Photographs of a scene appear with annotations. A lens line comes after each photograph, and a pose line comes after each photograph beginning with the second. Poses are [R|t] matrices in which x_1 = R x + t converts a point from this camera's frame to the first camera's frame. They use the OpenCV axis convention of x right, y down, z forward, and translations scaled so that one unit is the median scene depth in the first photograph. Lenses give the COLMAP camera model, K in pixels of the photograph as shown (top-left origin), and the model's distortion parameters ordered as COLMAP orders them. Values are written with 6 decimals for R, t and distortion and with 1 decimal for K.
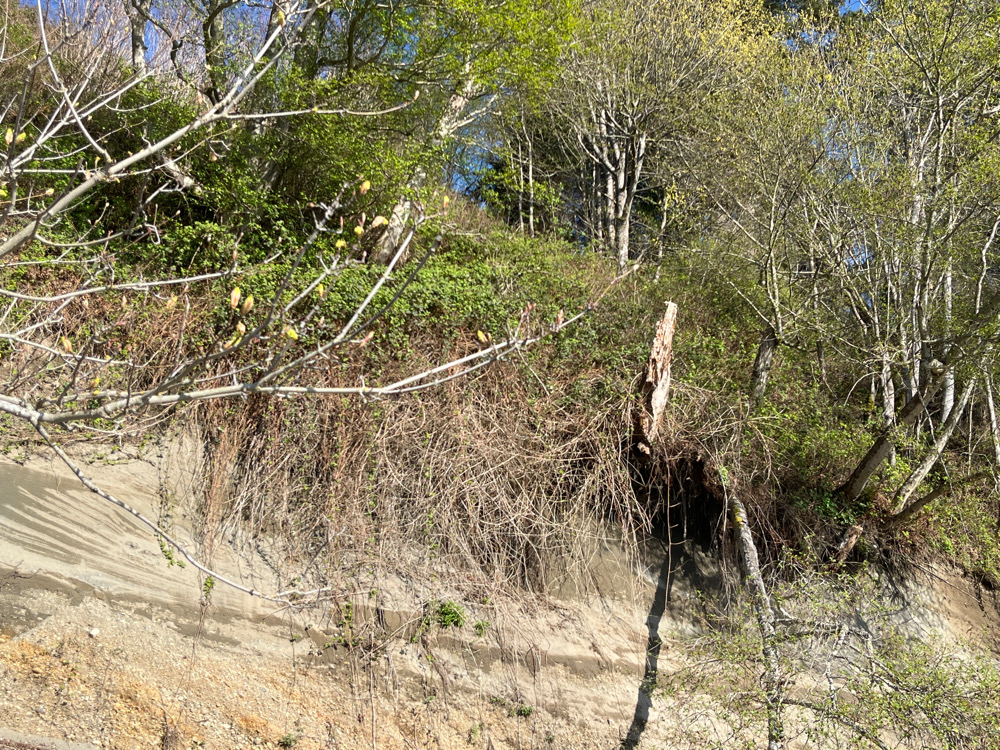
lens RADIAL K [[1115.3, 0, 504.6], [0, 1115.3, 375.7], [0, 0, 1]] dist [0.030424, 0.000000]
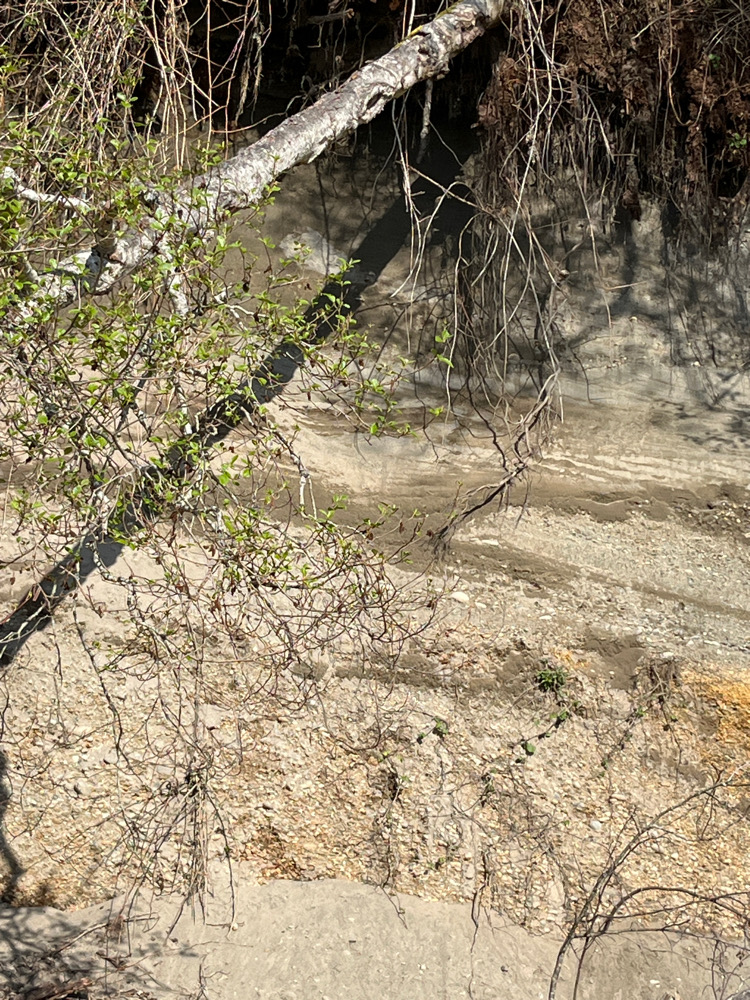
lens RADIAL K [[2334.1, 0, 370.2], [0, 2334.1, 499.4], [0, 0, 1]] dist [0.051706, 0.000000]
pose [[0.916609, -0.115189, -0.382830, 0.549640], [0.173313, 0.977422, 0.120867, 0.216745], [0.360264, -0.177137, 0.915878, 0.375756]]
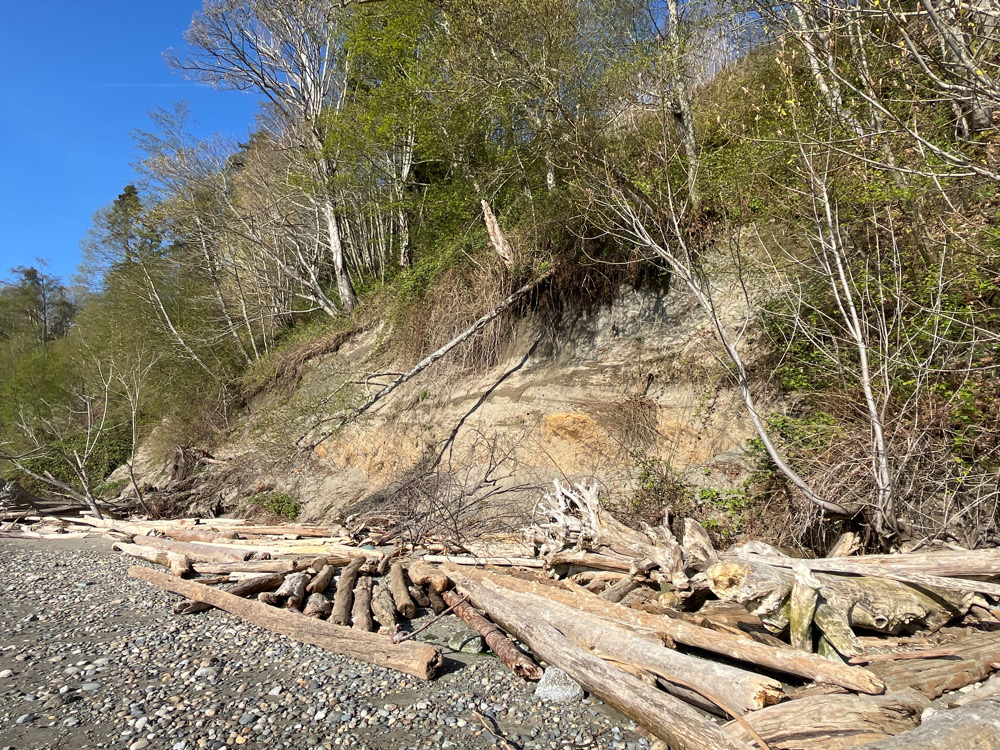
lens RADIAL K [[616.6, 0, 500.0], [0, 616.6, 375.8], [0, 0, 1]] dist [-0.006410, -0.000623]
pose [[0.281556, -0.238973, -0.929311, 1.347683], [0.414936, 0.903579, -0.106641, 0.413461], [0.865190, -0.355579, 0.353567, 0.718226]]
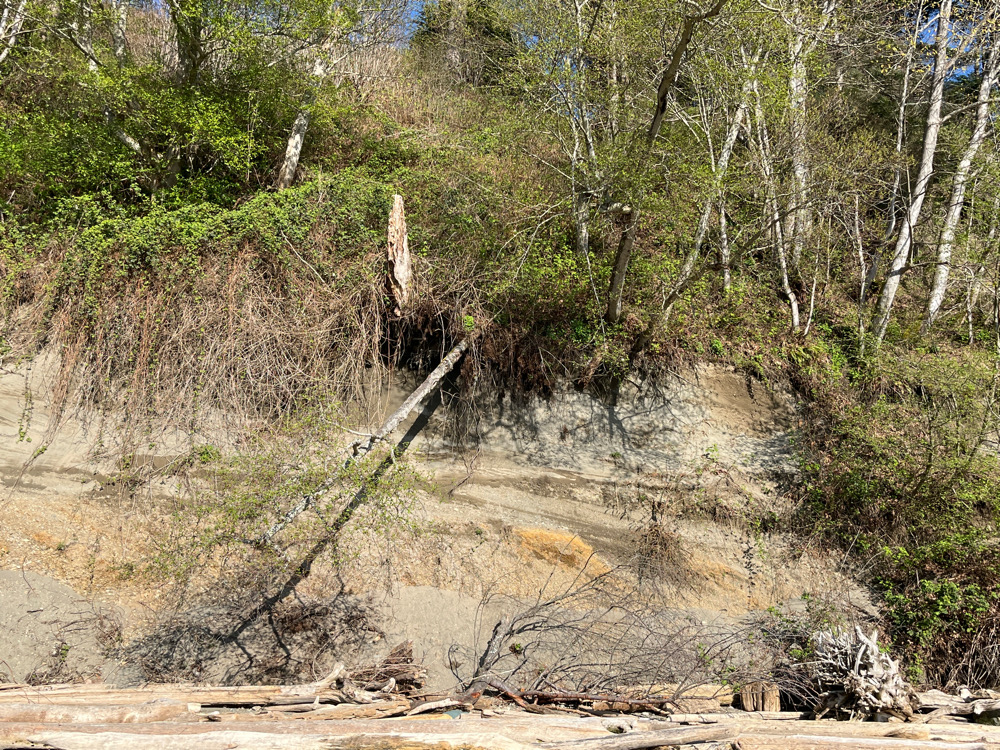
lens RADIAL K [[972.9, 0, 506.0], [0, 972.9, 376.3], [0, 0, 1]] dist [0.027612, 0.000000]
pose [[0.948914, -0.117777, -0.292730, 0.734455], [0.161059, 0.978560, 0.128373, 0.017610], [0.271334, -0.168961, 0.947539, -0.073244]]
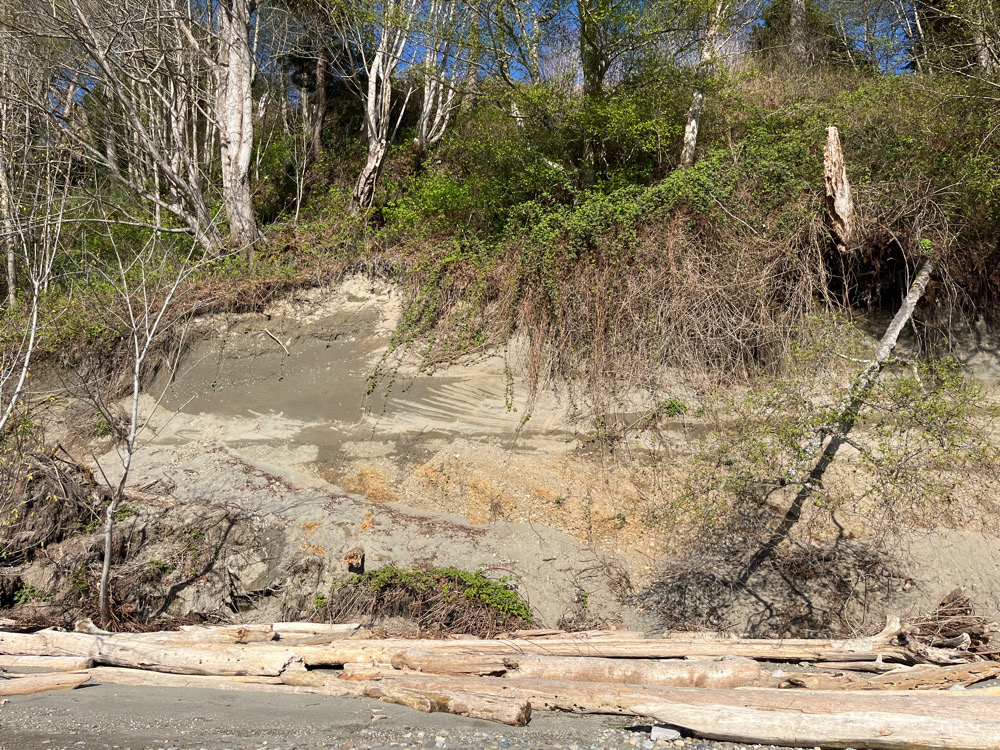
lens RADIAL K [[758.7, 0, 510.1], [0, 758.7, 375.2], [0, 0, 1]] dist [0.048800, -0.056866]
pose [[0.744984, -0.215811, -0.631209, 0.465698], [0.305120, 0.951680, 0.034737, 0.074733], [0.593212, -0.218473, 0.774835, 0.093514]]
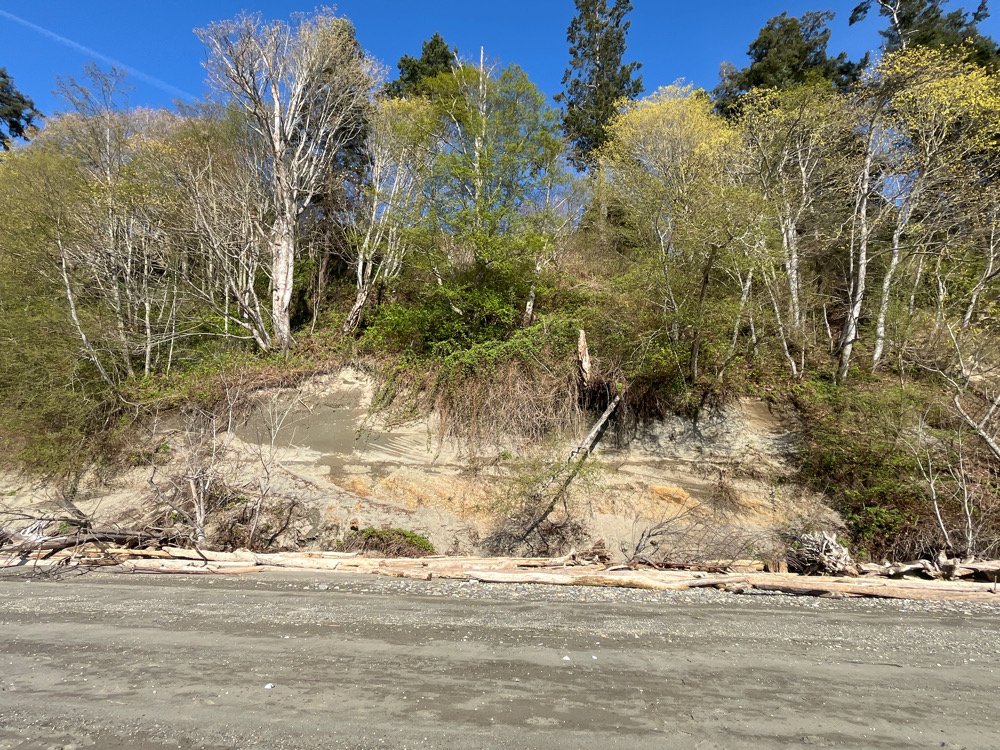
lens RADIAL K [[540.2, 0, 502.0], [0, 540.2, 378.1], [0, 0, 1]] dist [-0.007472, 0.000070]
pose [[0.832279, -0.193663, -0.519429, 0.841800], [0.252906, 0.966448, 0.044901, -0.079029], [0.493305, -0.168737, 0.853333, -0.316530]]
